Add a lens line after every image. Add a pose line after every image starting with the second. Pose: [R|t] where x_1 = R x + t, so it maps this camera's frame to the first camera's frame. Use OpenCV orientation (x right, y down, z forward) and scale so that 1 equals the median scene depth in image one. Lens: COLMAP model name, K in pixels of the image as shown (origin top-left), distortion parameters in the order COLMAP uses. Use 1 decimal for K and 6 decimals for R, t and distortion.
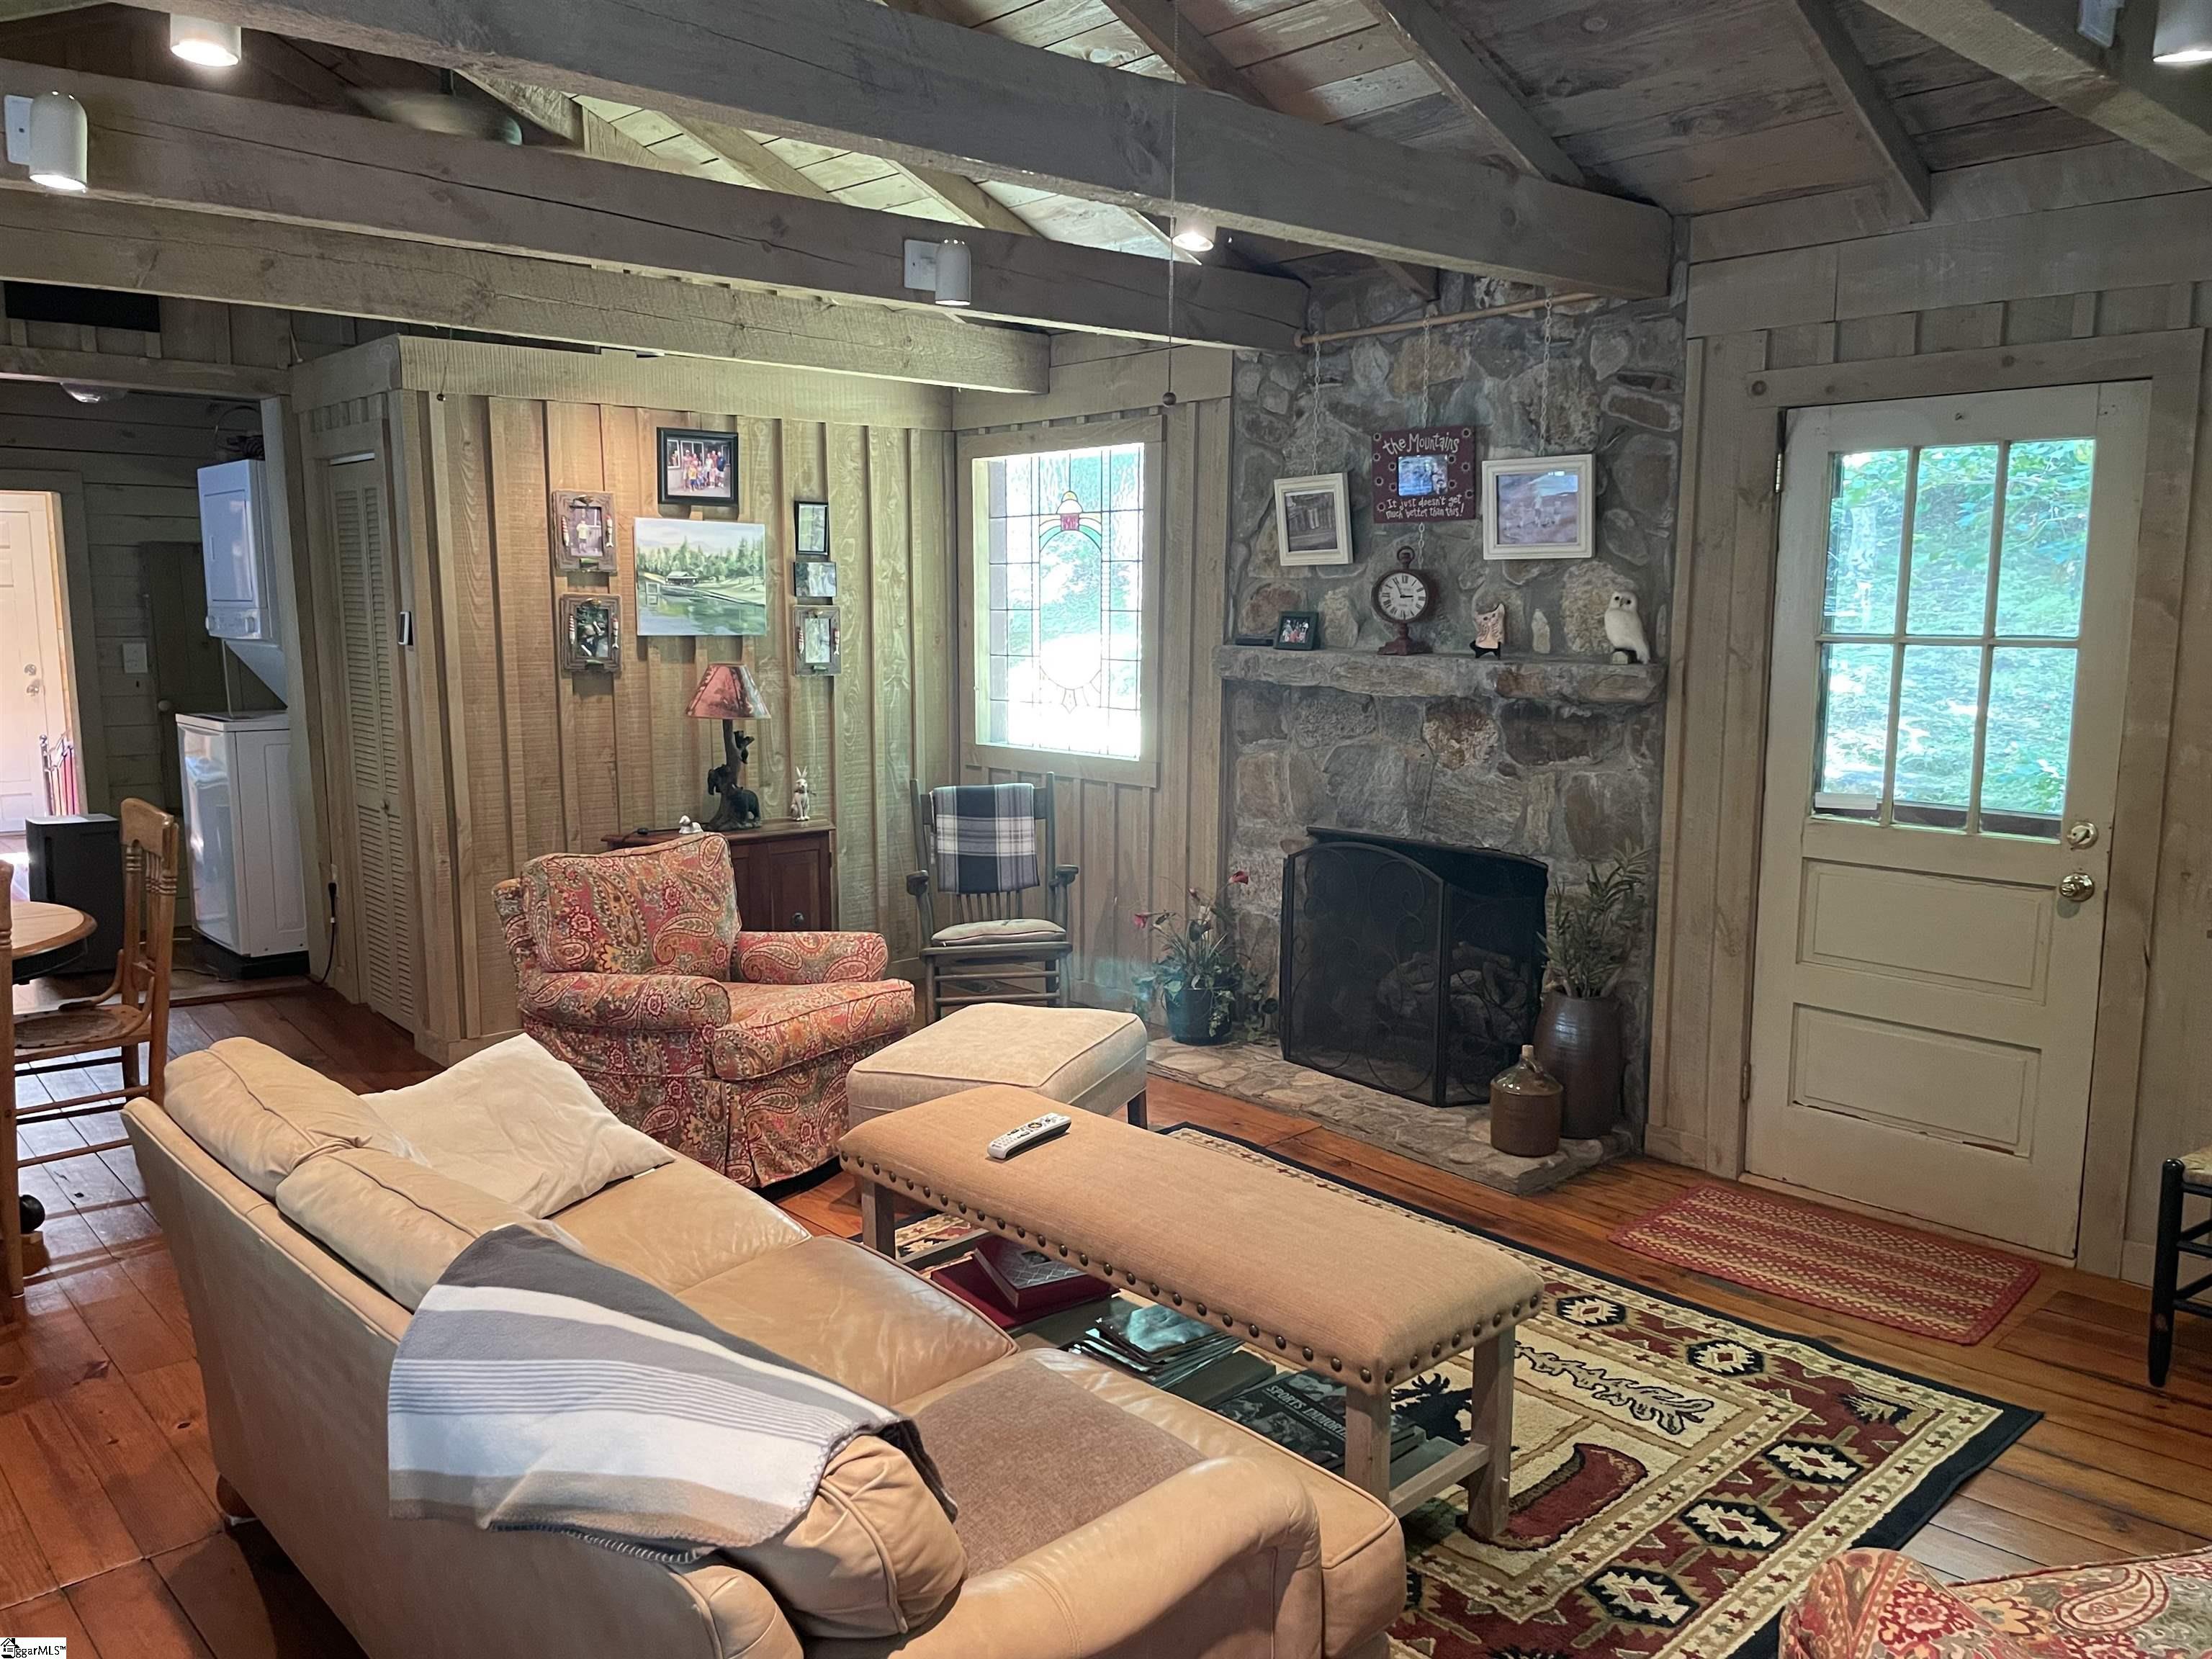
lens RADIAL K [[1658.0, 0, 1141.9], [0, 1658.0, 837.1], [0, 0, 1]] dist [0.104180, -0.140211]
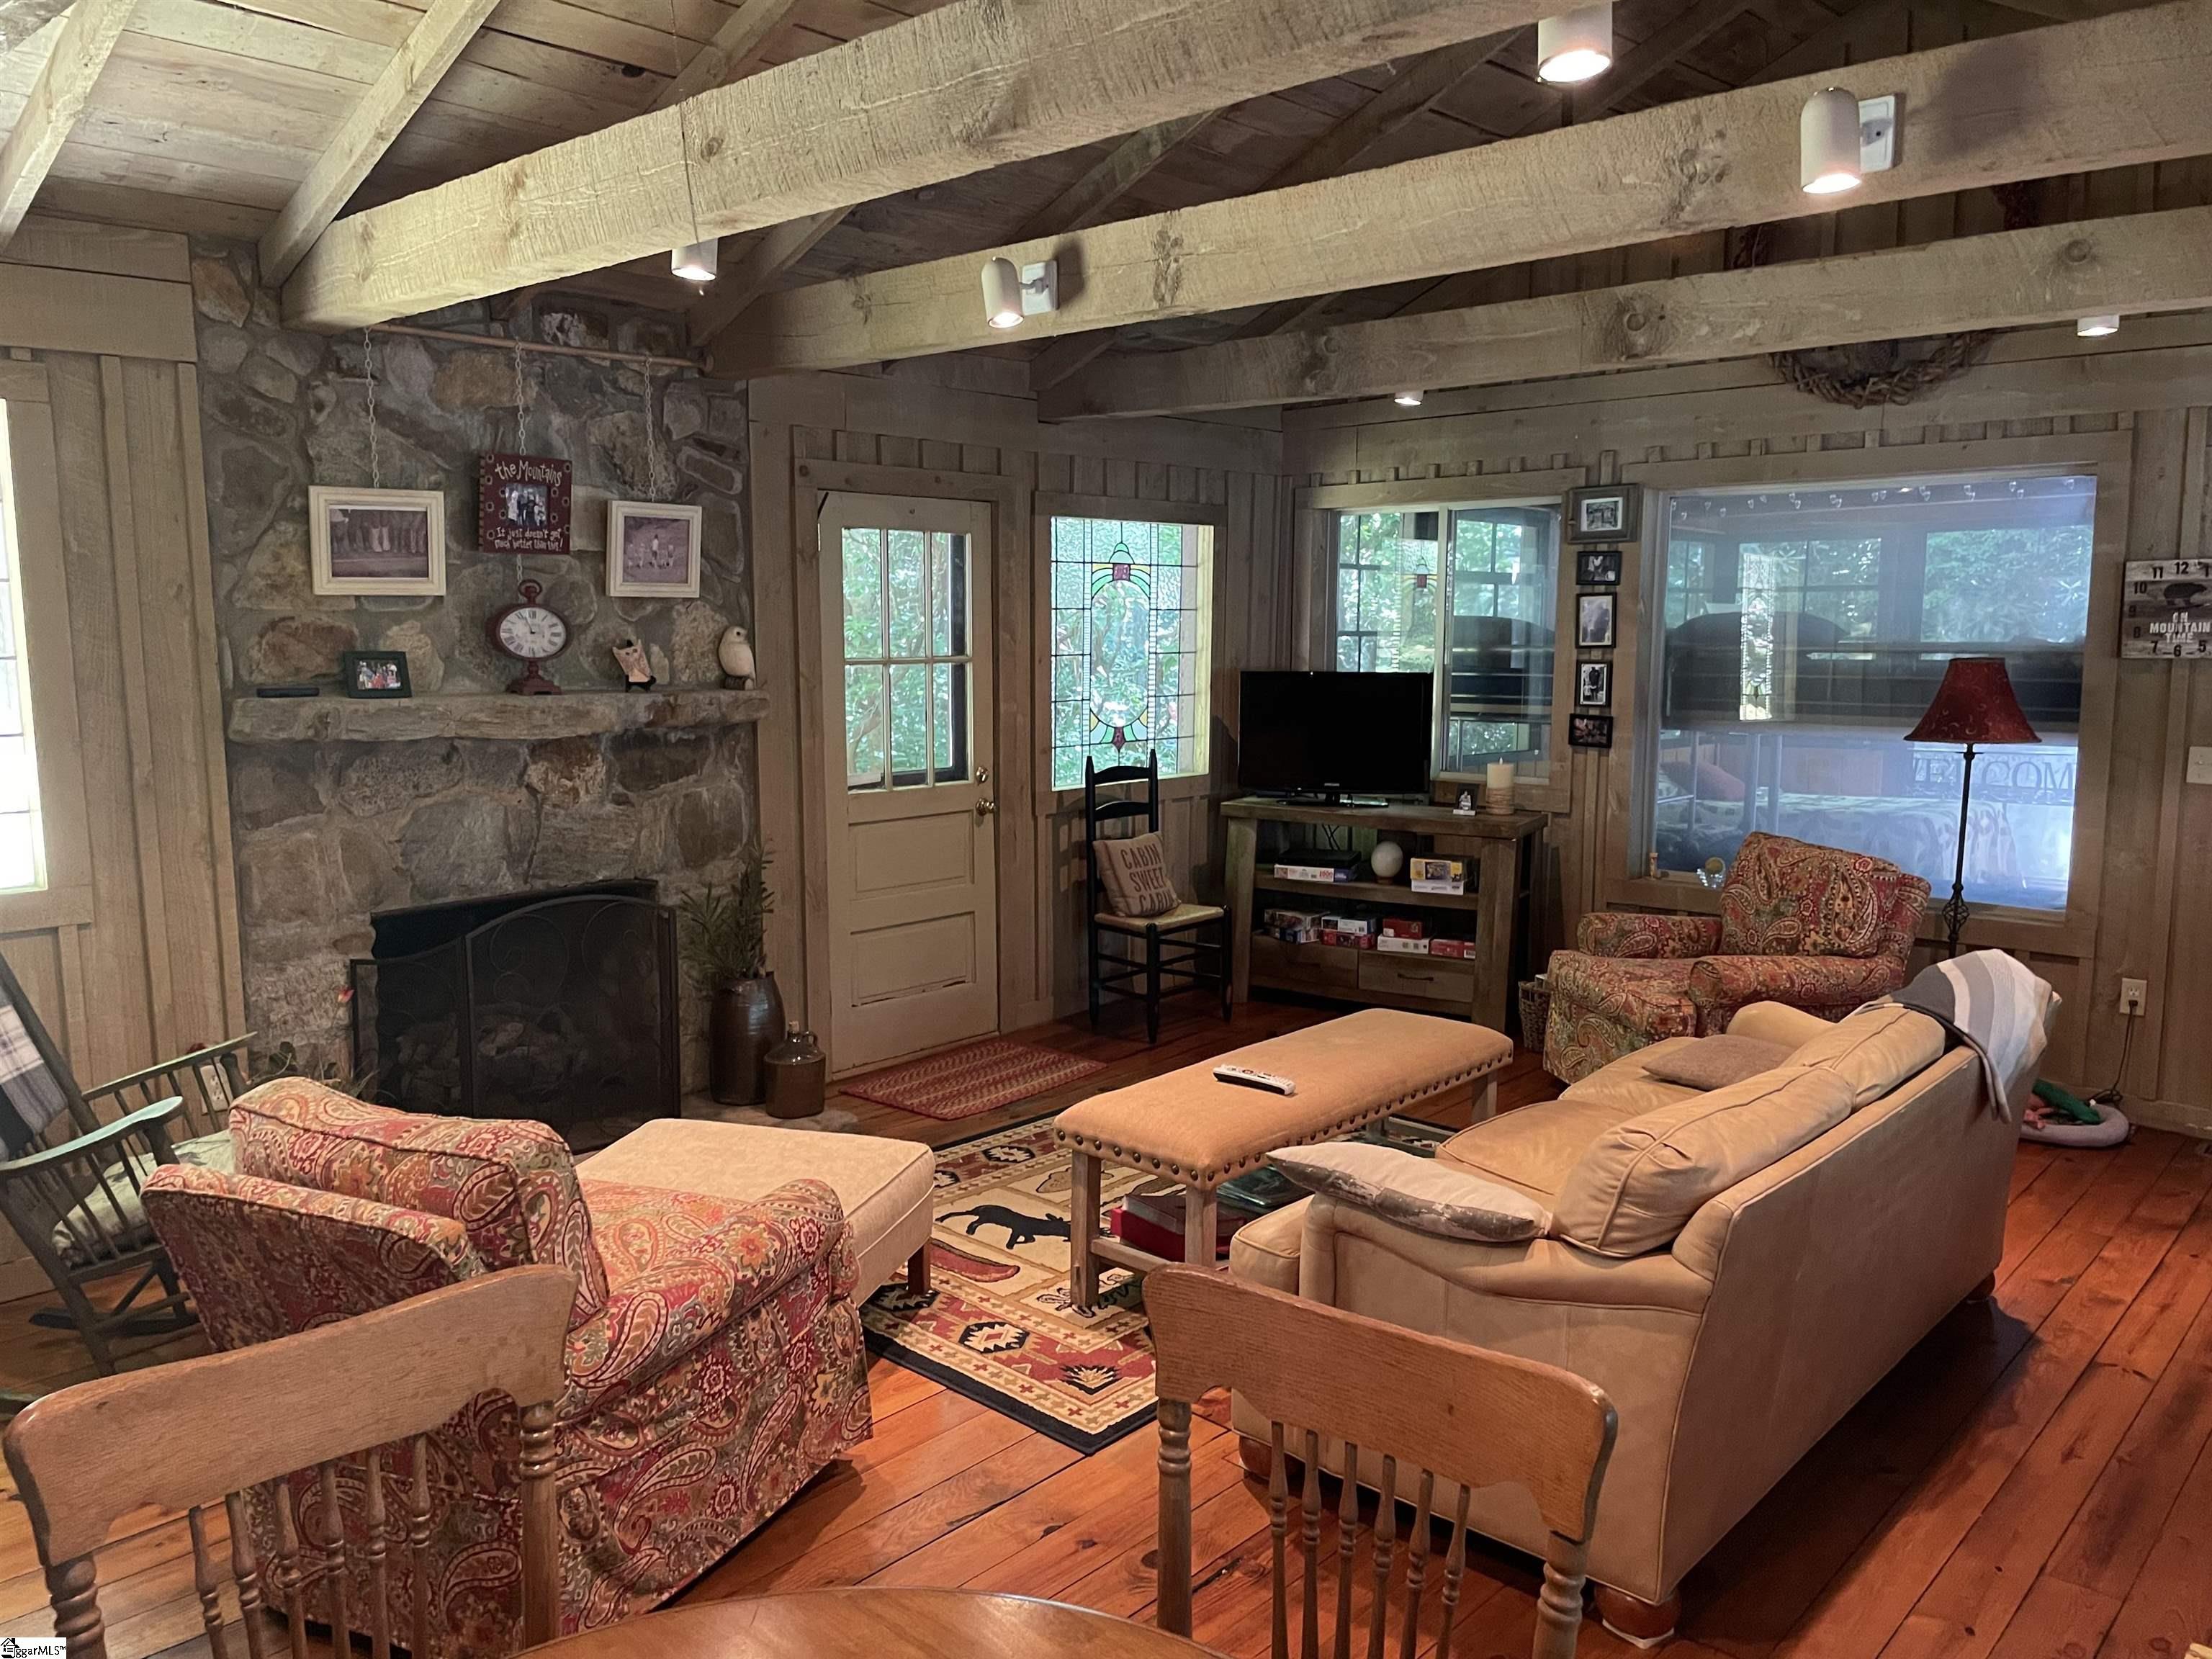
lens RADIAL K [[1658.0, 0, 1141.9], [0, 1658.0, 837.1], [0, 0, 1]] dist [0.104180, -0.140211]
pose [[-0.090139, -0.132351, 0.987096, -0.829247], [0.145236, 0.978788, 0.144499, -0.119458], [-0.985282, 0.156387, -0.069005, 0.751981]]
